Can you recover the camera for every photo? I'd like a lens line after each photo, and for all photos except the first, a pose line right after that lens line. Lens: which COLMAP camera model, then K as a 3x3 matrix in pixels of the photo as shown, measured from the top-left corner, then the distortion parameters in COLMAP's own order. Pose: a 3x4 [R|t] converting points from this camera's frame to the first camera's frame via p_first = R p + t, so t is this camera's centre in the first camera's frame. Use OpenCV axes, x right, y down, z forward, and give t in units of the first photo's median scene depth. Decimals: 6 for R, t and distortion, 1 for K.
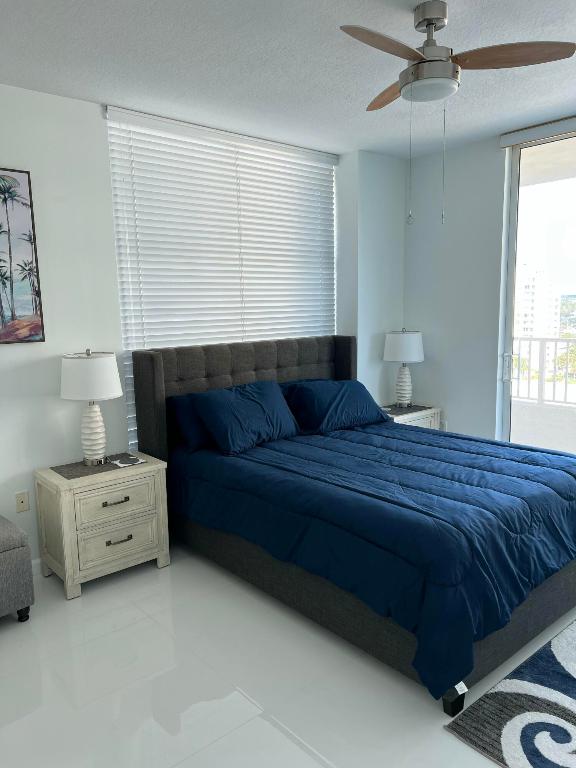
lens RADIAL K [[576.9, 0, 284.1], [0, 576.9, 383.8], [0, 0, 1]] dist [0.052298, -0.058919]
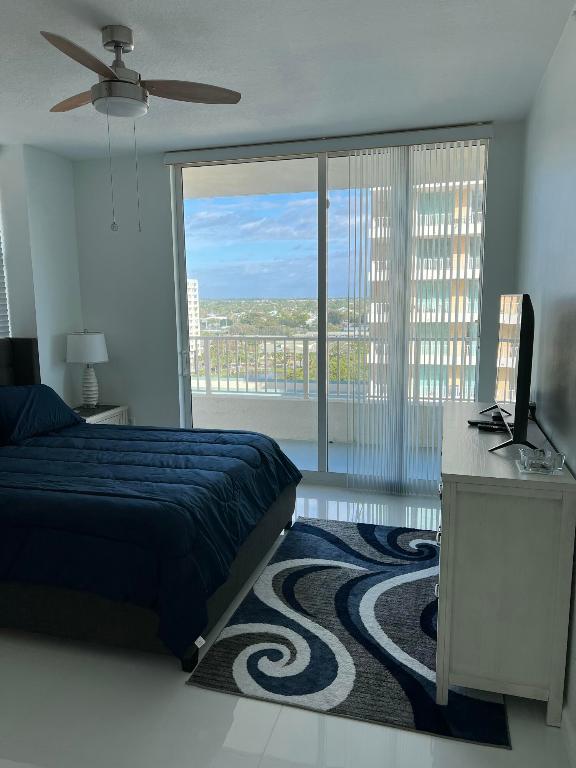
lens RADIAL K [[576.9, 0, 286.2], [0, 576.9, 380.8], [0, 0, 1]] dist [0.052298, -0.058919]
pose [[0.829384, -0.069015, 0.554400, -0.116707], [0.072811, 0.997230, 0.015215, 0.004293], [-0.553914, 0.027747, 0.832111, -0.043792]]
